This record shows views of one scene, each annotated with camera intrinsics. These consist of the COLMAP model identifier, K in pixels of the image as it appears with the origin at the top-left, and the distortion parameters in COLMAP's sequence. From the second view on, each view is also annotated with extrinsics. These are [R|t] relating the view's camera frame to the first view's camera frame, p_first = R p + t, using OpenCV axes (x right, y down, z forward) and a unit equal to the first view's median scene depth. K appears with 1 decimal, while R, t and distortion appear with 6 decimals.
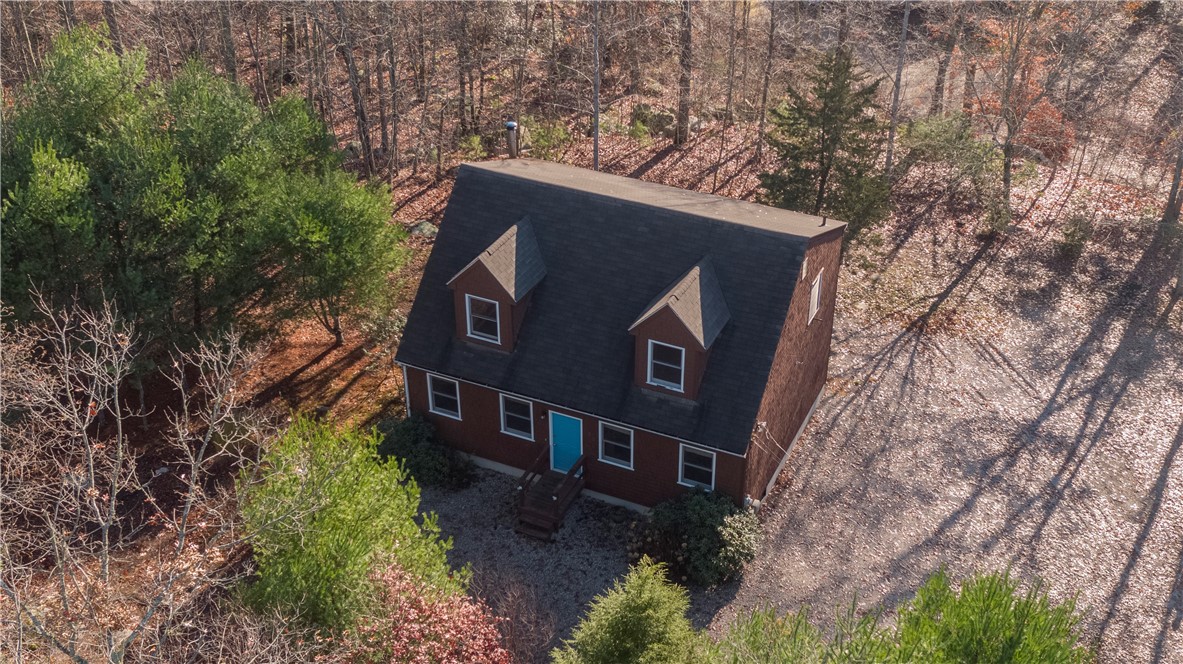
lens RADIAL K [[1276.4, 0, 603.3], [0, 1276.4, 333.2], [0, 0, 1]] dist [-0.001025, -0.014491]
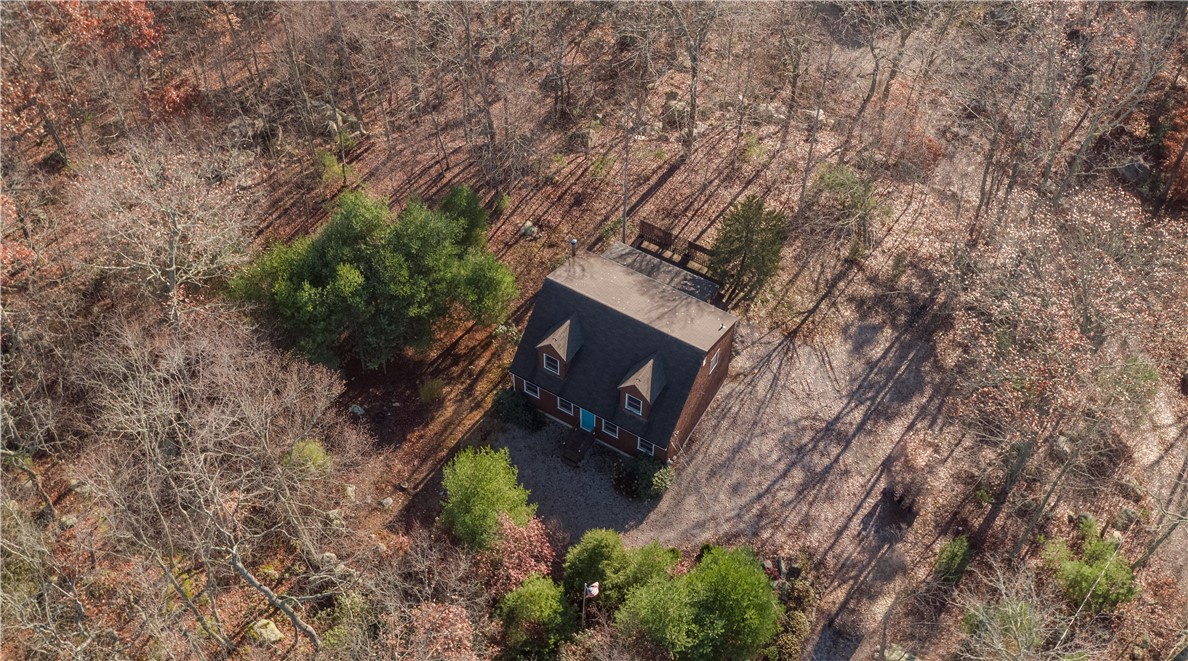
lens RADIAL K [[1110.8, 0, 596.7], [0, 1110.8, 295.0], [0, 0, 1]] dist [0.002481, -0.000566]
pose [[0.994641, 0.082310, -0.062569, 0.084249], [-0.060638, 0.954561, 0.291783, -0.655548], [0.083743, -0.286425, 0.954436, -0.696252]]
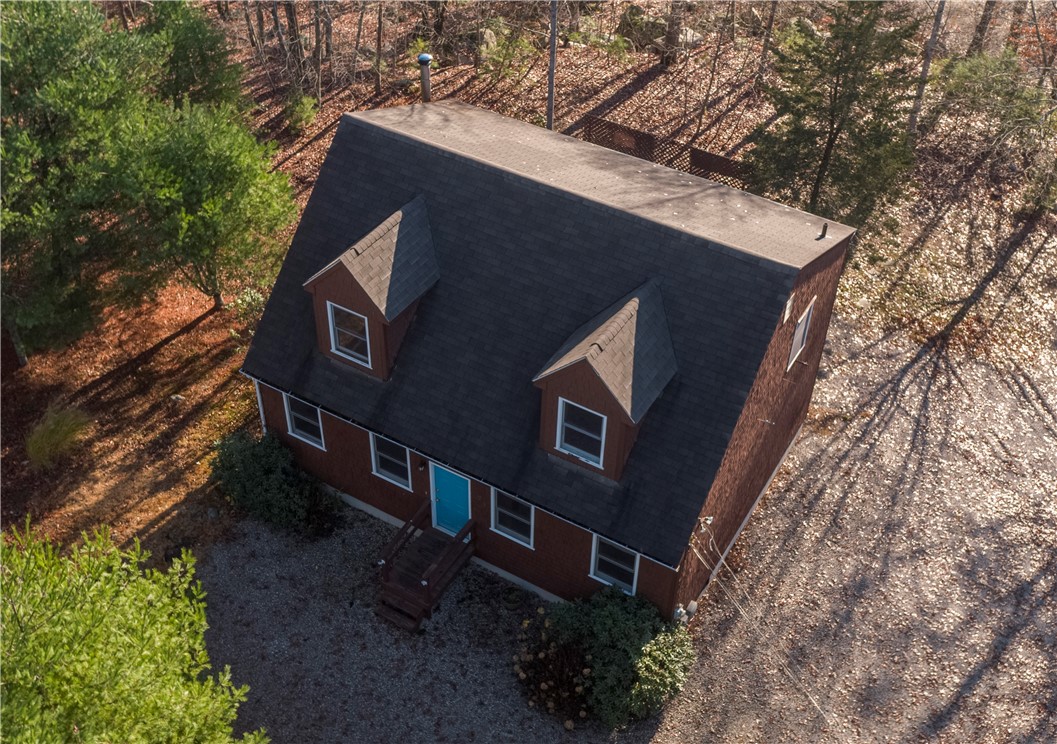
lens RADIAL K [[1173.9, 0, 524.5], [0, 1173.9, 359.4], [0, 0, 1]] dist [-0.011175, 0.002393]
pose [[0.994626, 0.080497, -0.065106, 0.054324], [-0.070297, 0.986769, 0.146100, -0.105179], [0.076005, -0.140738, 0.987125, 0.327306]]
